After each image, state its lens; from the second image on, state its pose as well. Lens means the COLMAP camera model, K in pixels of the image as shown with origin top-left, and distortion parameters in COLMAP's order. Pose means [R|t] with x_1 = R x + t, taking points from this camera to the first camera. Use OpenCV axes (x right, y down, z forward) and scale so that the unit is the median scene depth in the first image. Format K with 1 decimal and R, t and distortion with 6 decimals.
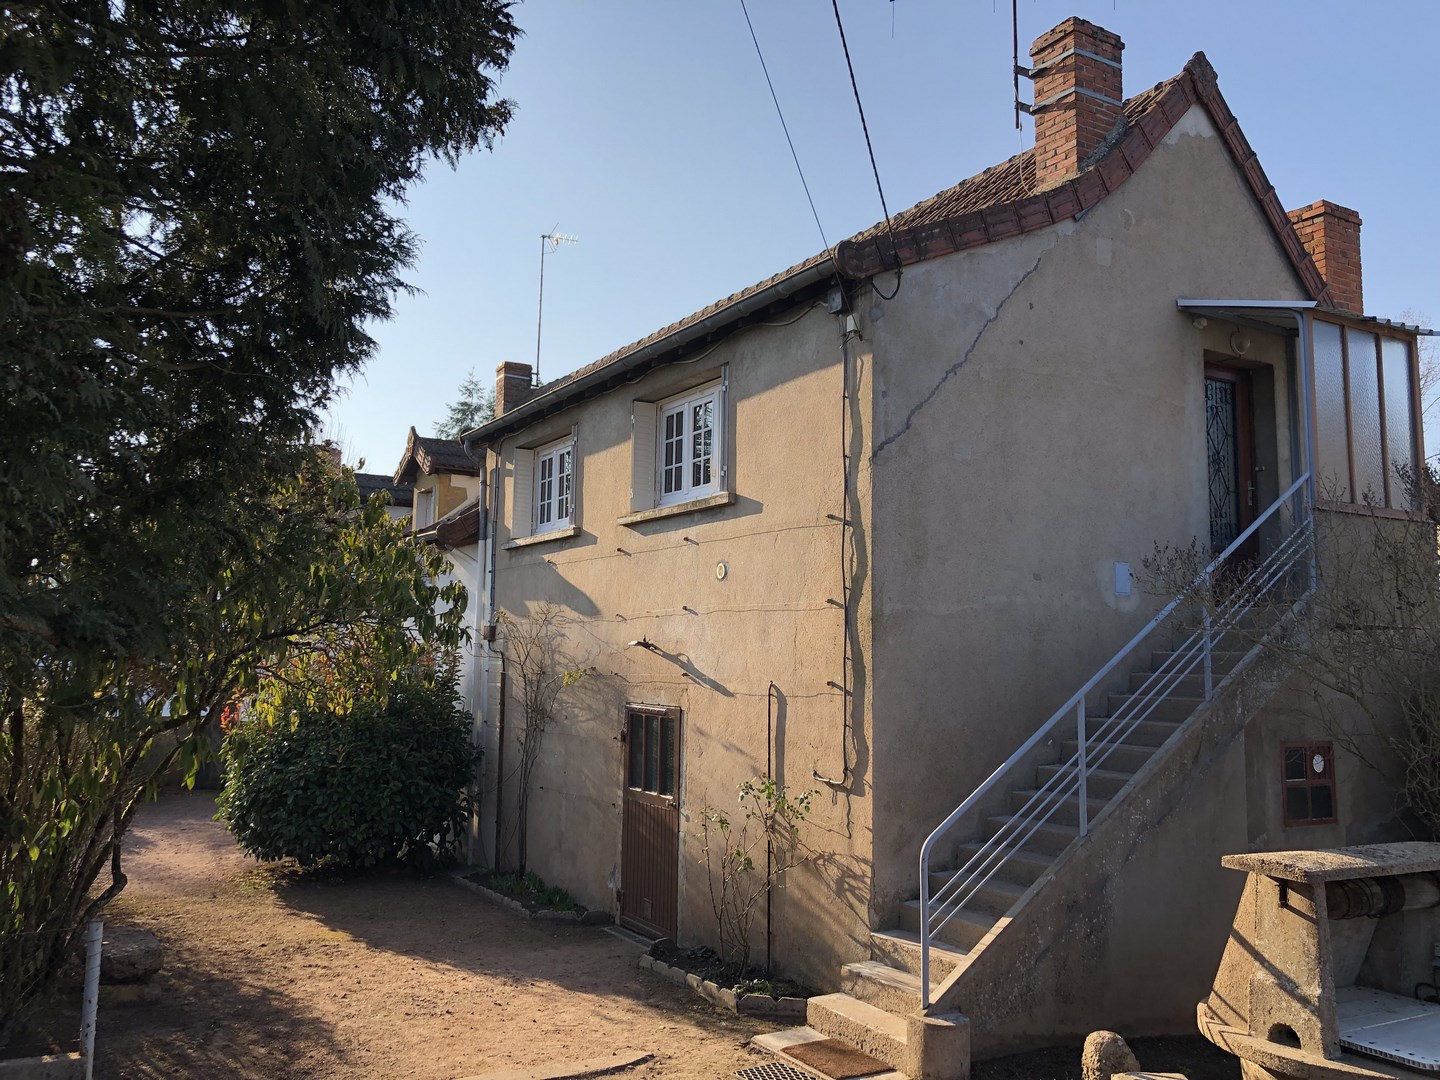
lens RADIAL K [[1186.9, 0, 720.2], [0, 1186.9, 533.3], [0, 0, 1]] dist [0.003200, 0.010839]
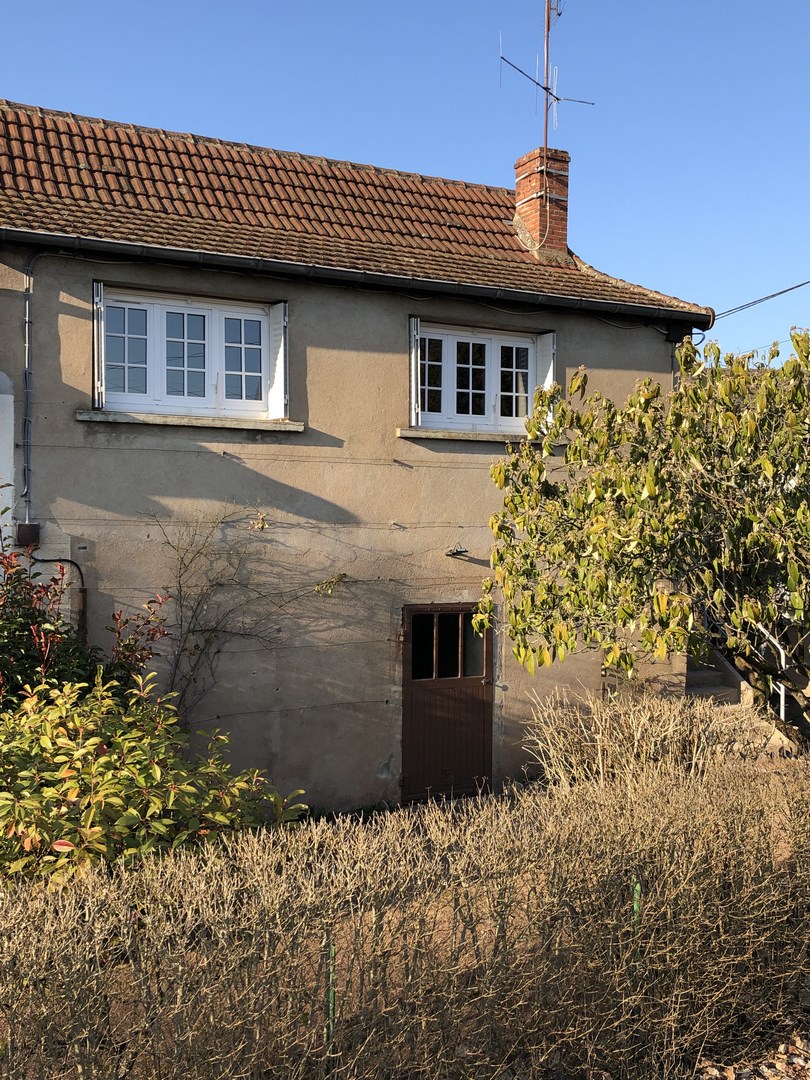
lens RADIAL K [[1063.9, 0, 404.6], [0, 1063.9, 544.2], [0, 0, 1]] dist [0.010028, 0.000000]
pose [[0.058826, -0.053152, 0.996852, -1.075760], [-0.127412, 0.990015, 0.060307, 0.031303], [-0.990104, -0.130559, 0.051466, 0.993355]]
